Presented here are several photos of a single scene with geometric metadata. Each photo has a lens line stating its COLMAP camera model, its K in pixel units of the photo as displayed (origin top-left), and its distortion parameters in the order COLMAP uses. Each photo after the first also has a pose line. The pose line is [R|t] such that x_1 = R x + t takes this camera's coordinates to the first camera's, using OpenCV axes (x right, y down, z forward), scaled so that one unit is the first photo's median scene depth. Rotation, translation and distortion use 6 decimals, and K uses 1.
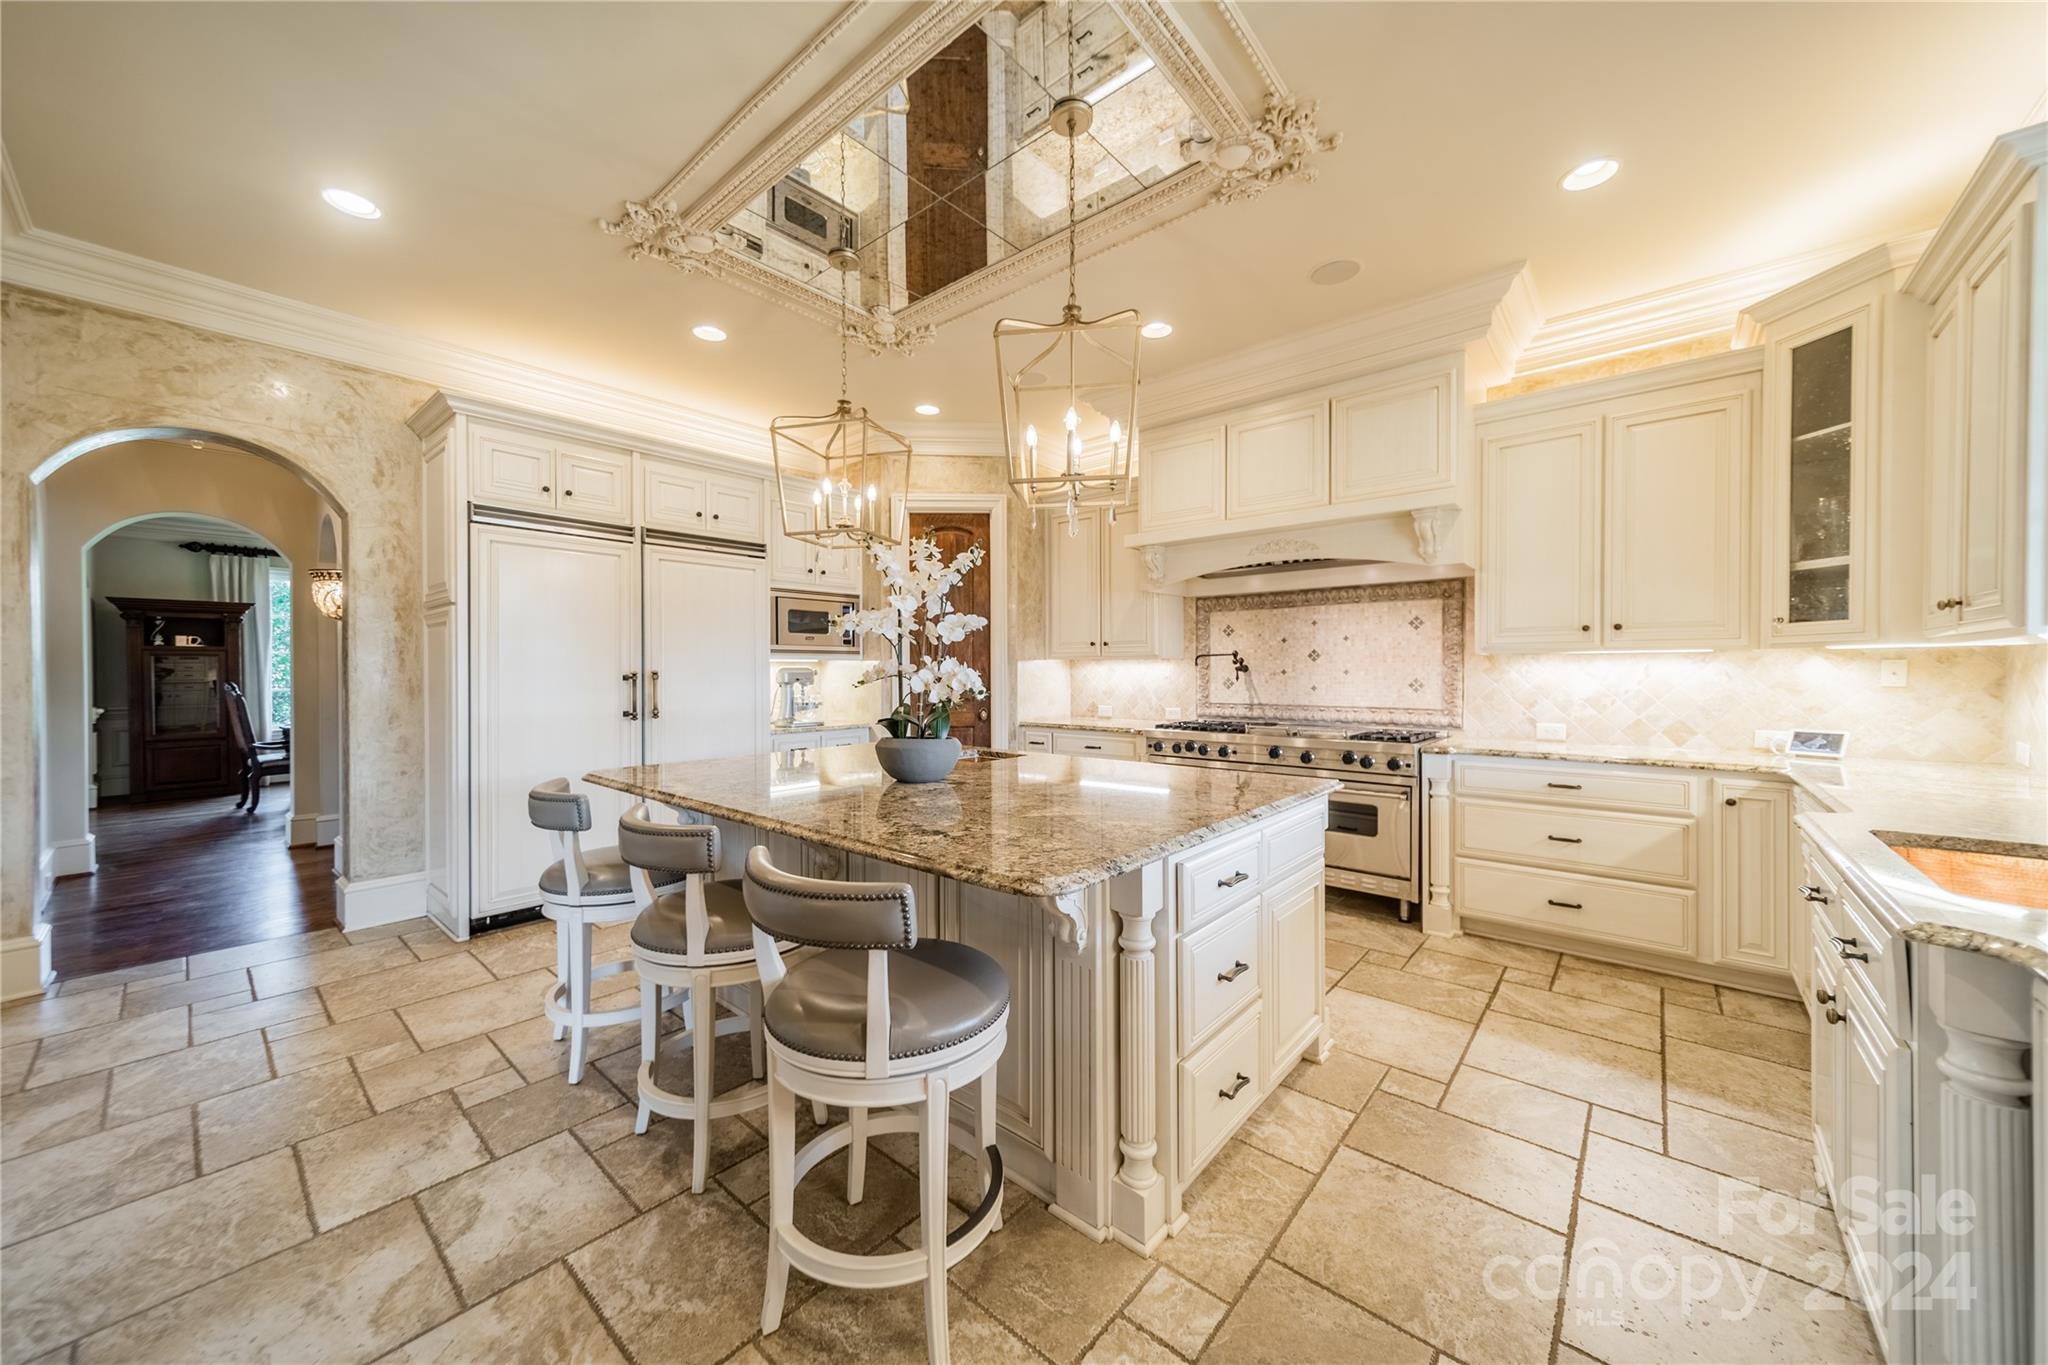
lens RADIAL K [[724.6, 0, 1021.0], [0, 724.6, 676.7], [0, 0, 1]] dist [0.007732, -0.000135]
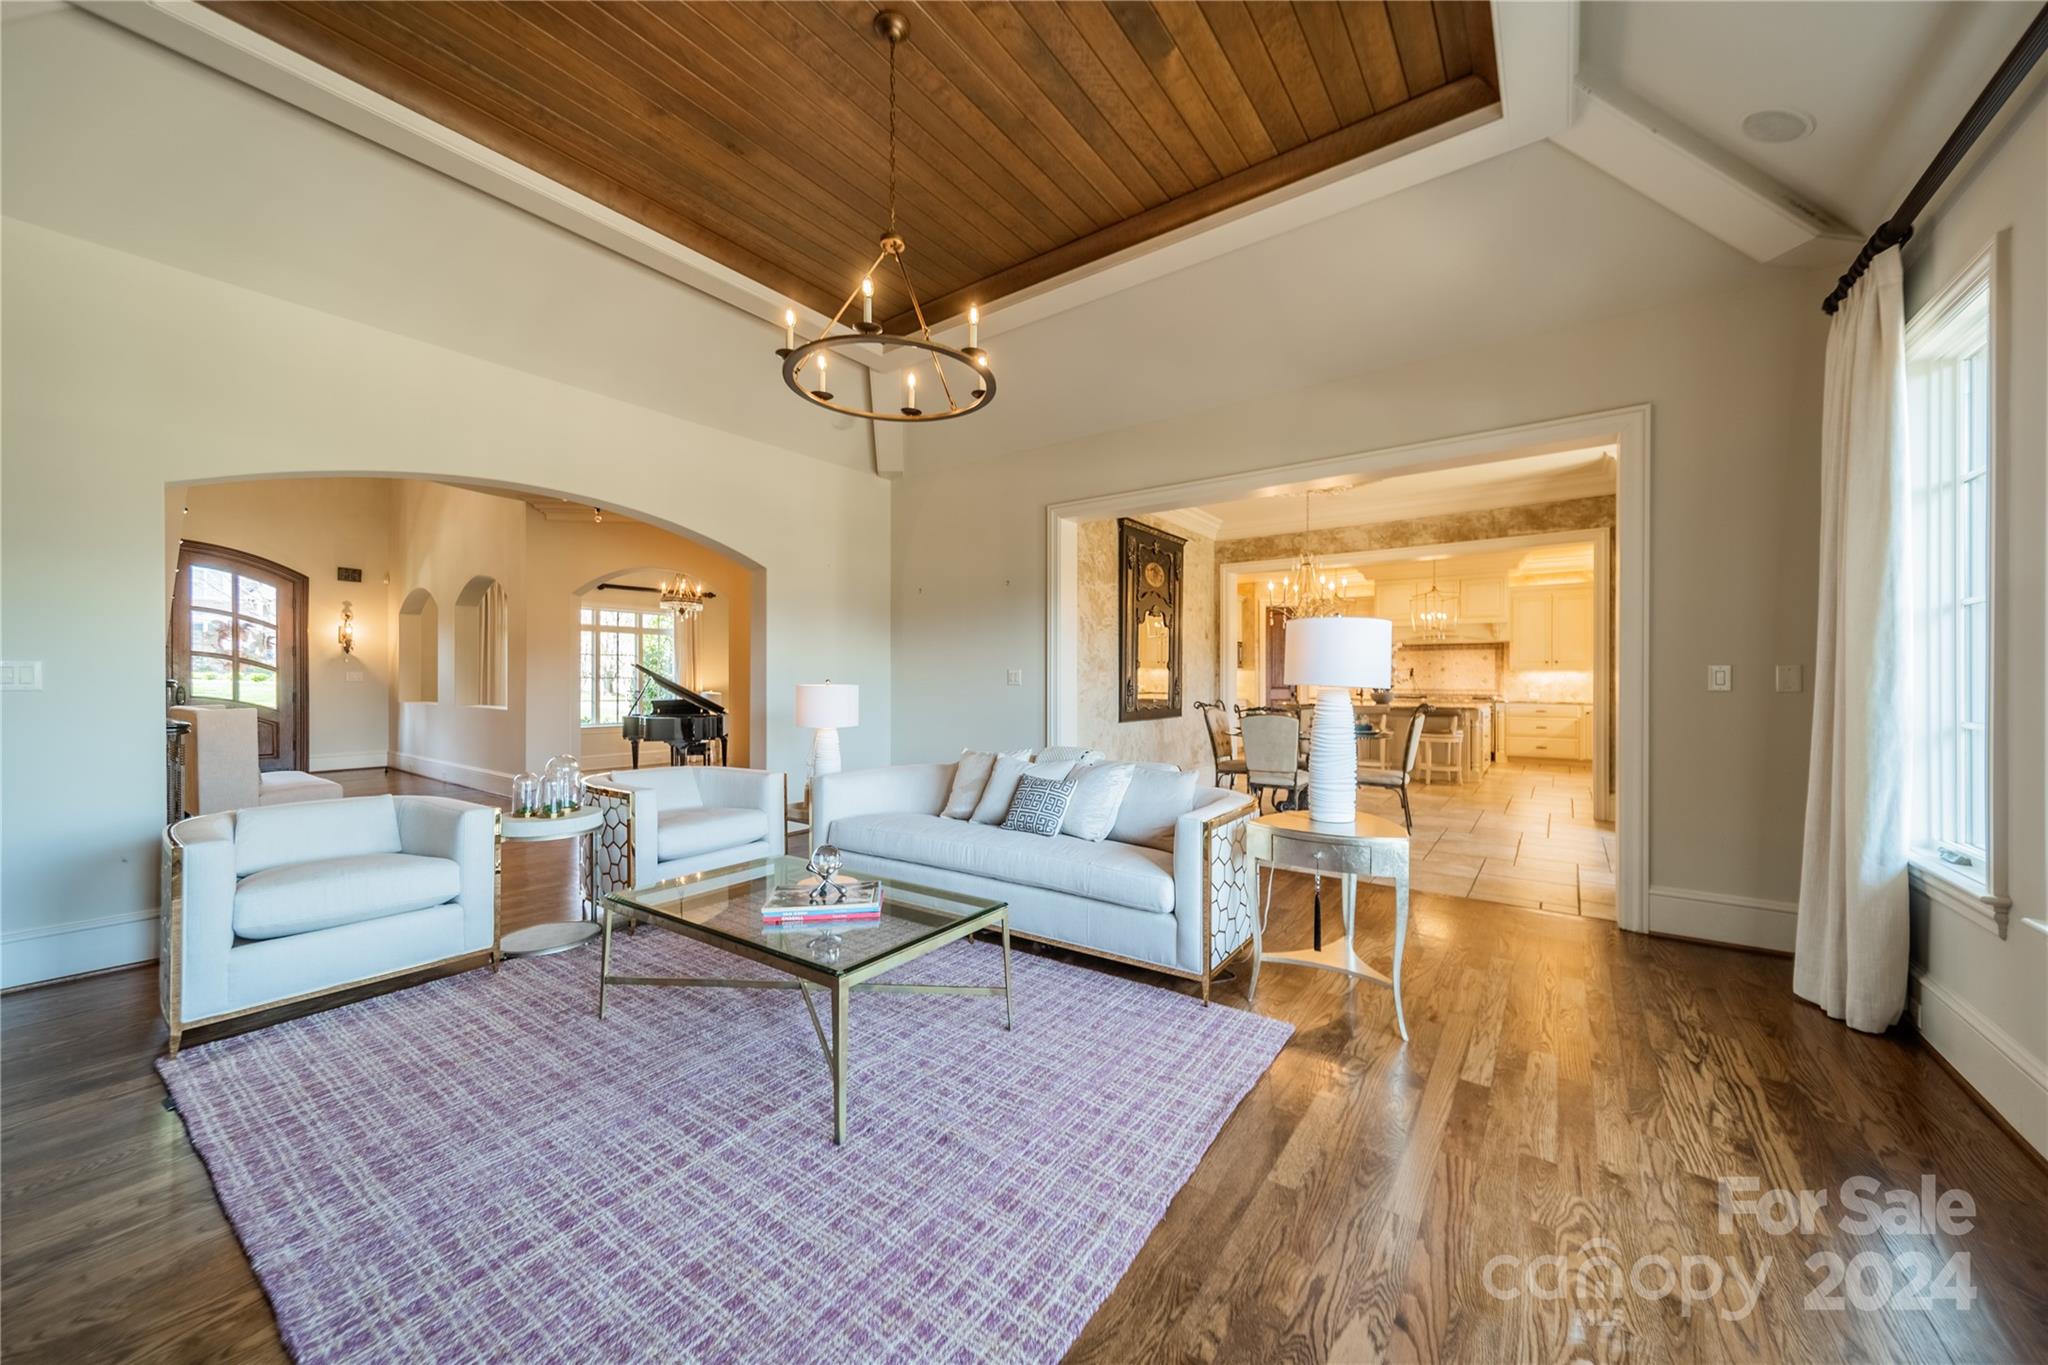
lens RADIAL K [[724.6, 0, 1027.6], [0, 724.6, 682.1], [0, 0, 1]] dist [0.007732, -0.000135]
pose [[0.996518, 0.002828, 0.083335, -1.558432], [-0.002485, 0.999988, -0.004225, 0.035242], [-0.083346, 0.004003, 0.996513, -1.761625]]
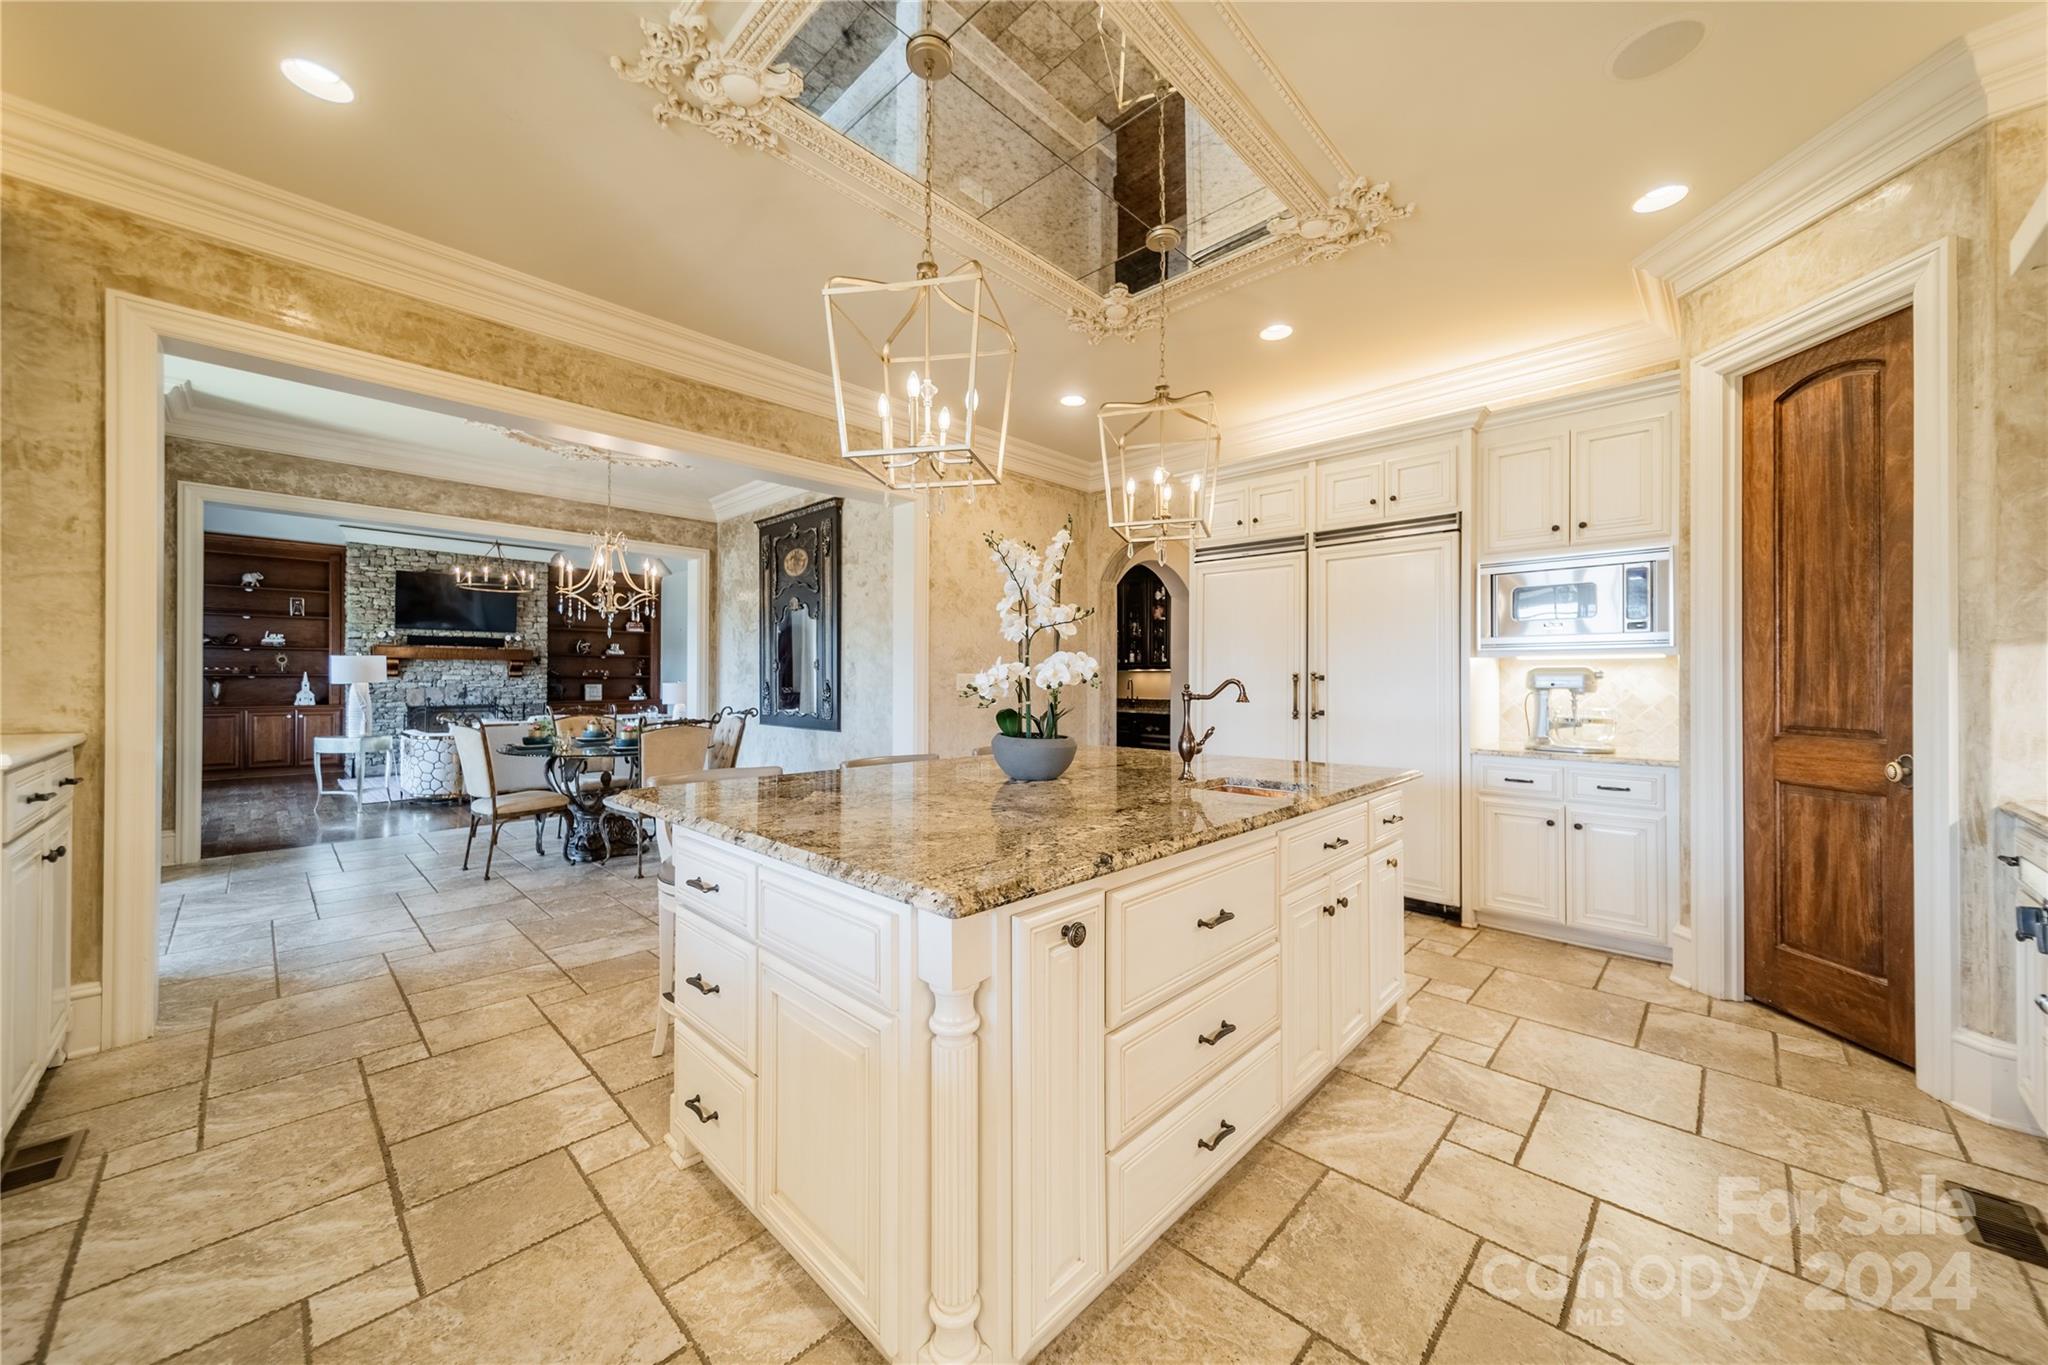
lens RADIAL K [[724.6, 0, 1019.0], [0, 724.6, 678.2], [0, 0, 1]] dist [0.007732, -0.000135]
pose [[-0.044946, 0.004703, -0.998978, 0.583329], [-0.009510, 0.999942, 0.005135, -0.000563], [0.998944, 0.009731, -0.044899, 0.697444]]
